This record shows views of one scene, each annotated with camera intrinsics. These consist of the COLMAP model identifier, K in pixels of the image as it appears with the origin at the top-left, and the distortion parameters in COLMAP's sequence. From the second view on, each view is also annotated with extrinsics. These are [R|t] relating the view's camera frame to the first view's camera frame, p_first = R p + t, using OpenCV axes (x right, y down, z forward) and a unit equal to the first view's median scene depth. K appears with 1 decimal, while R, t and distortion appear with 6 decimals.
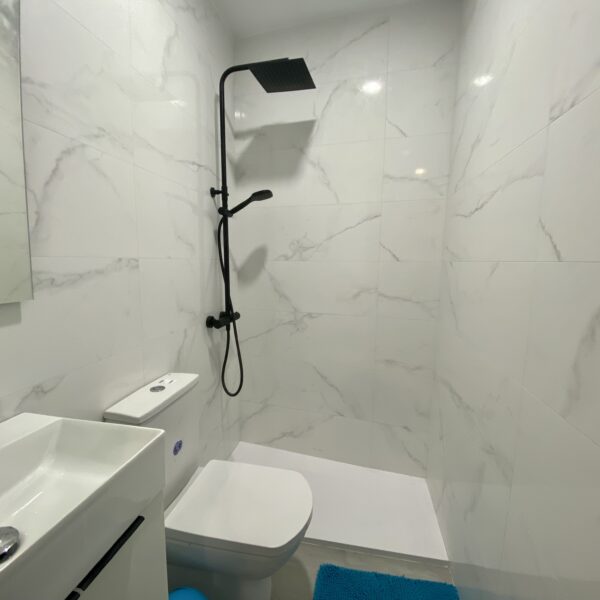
lens RADIAL K [[321.7, 0, 298.9], [0, 321.7, 301.7], [0, 0, 1]] dist [0.045486, -0.040668]
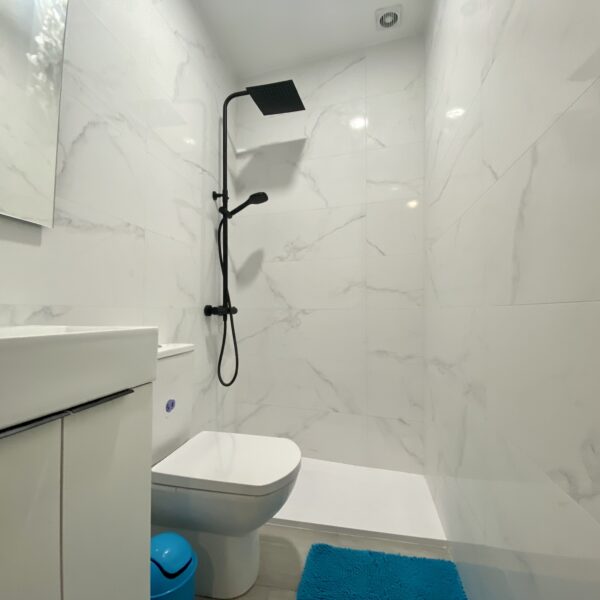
lens RADIAL K [[321.7, 0, 298.9], [0, 321.7, 301.7], [0, 0, 1]] dist [0.045486, -0.040668]
pose [[0.999888, -0.008782, -0.012136, 0.035383], [0.006748, 0.987340, -0.158473, 0.199026], [0.013374, 0.158373, 0.987289, -0.045222]]
